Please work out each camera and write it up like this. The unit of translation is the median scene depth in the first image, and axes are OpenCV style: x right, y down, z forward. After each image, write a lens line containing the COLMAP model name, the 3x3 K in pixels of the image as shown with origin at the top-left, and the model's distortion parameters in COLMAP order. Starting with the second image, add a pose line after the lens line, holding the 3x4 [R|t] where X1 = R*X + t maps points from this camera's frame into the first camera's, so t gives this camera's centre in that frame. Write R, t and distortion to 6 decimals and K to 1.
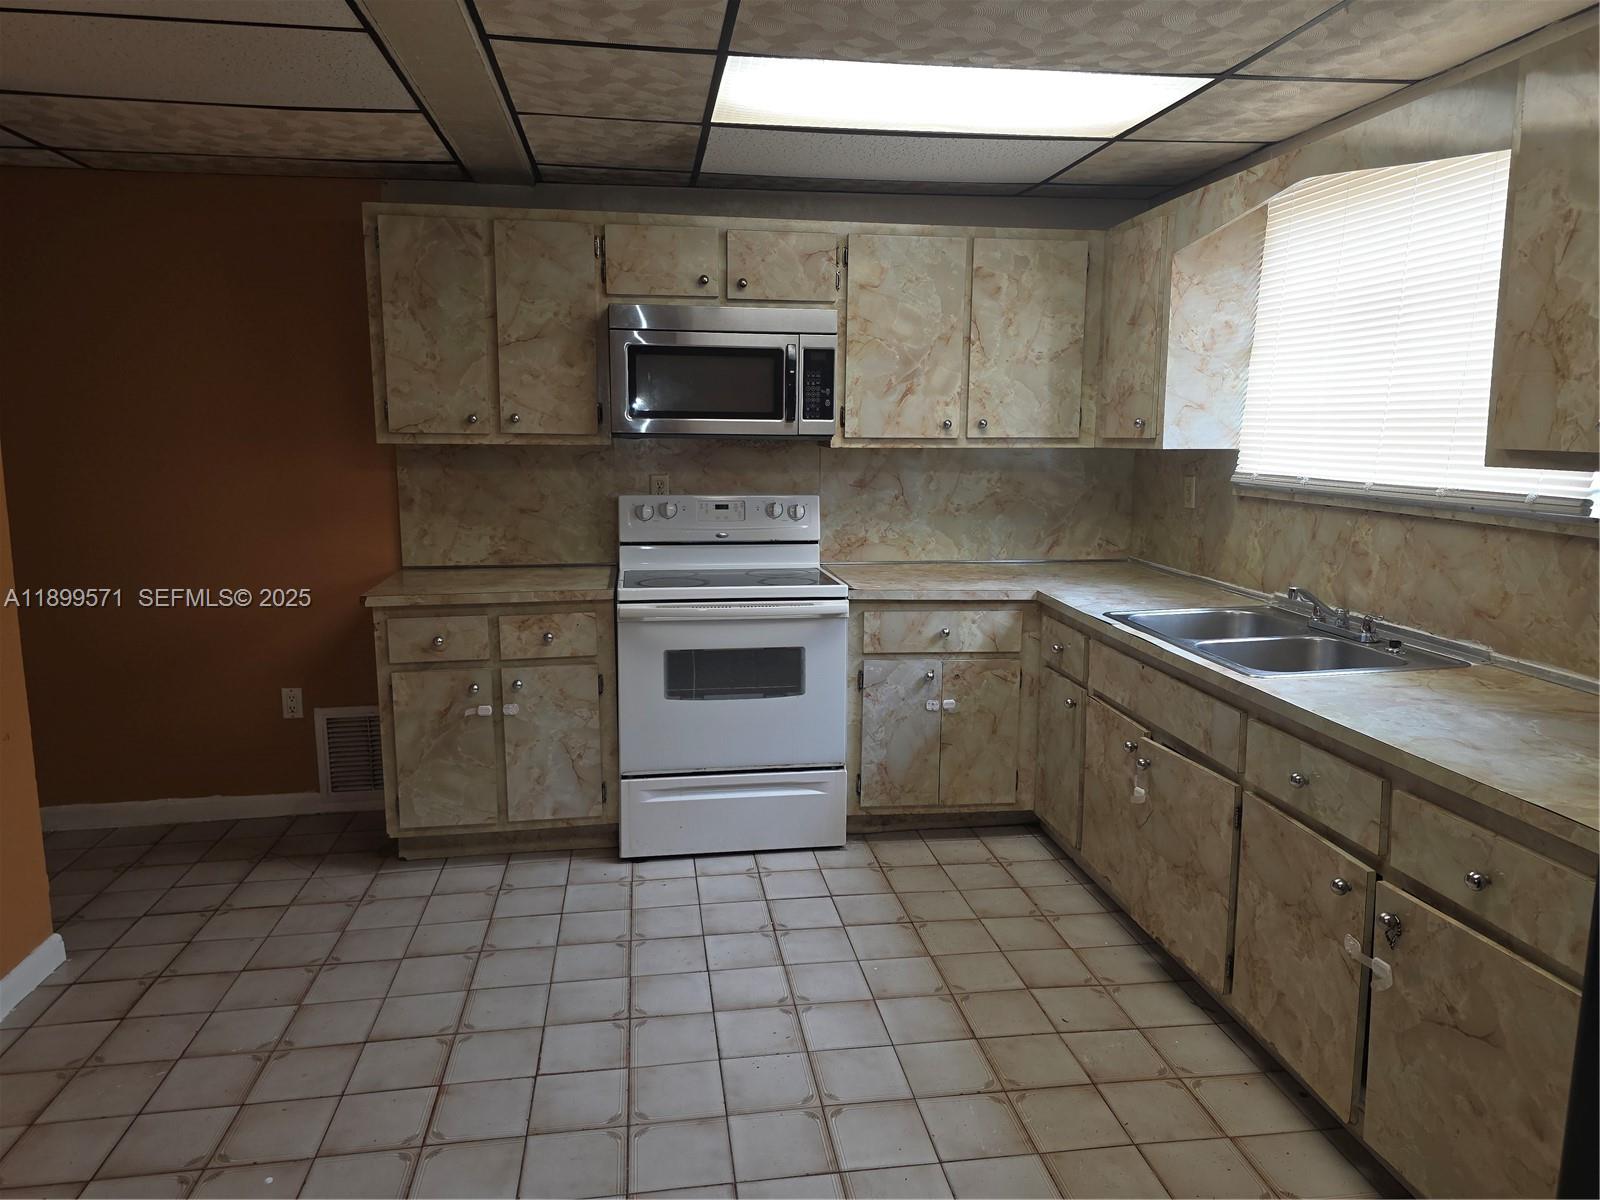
lens RADIAL K [[1082.9, 0, 801.0], [0, 1082.9, 586.1], [0, 0, 1]] dist [0.062516, -0.040218]
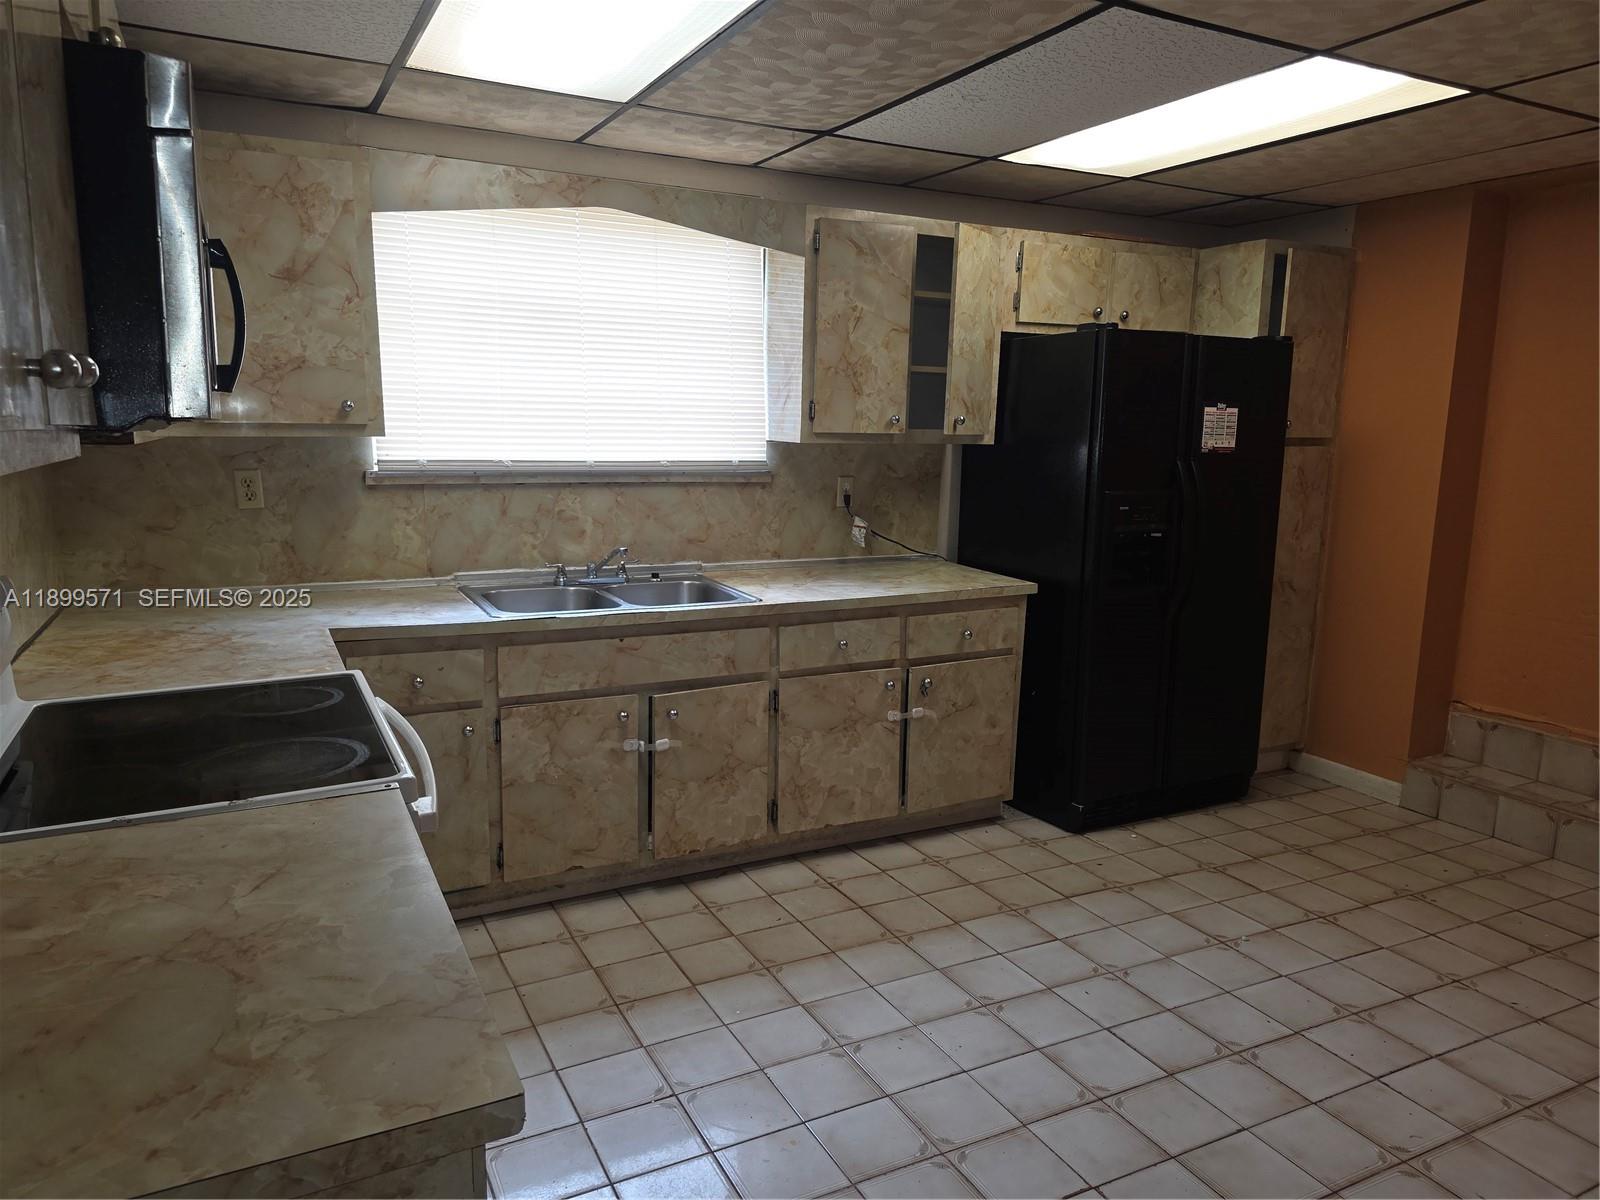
lens RADIAL K [[1082.9, 0, 794.4], [0, 1082.9, 609.7], [0, 0, 1]] dist [0.062516, -0.040218]
pose [[-0.319714, -0.164433, 0.933137, -0.844511], [0.126046, 0.968693, 0.213885, -0.185902], [-0.939093, 0.186001, -0.288978, 1.315163]]
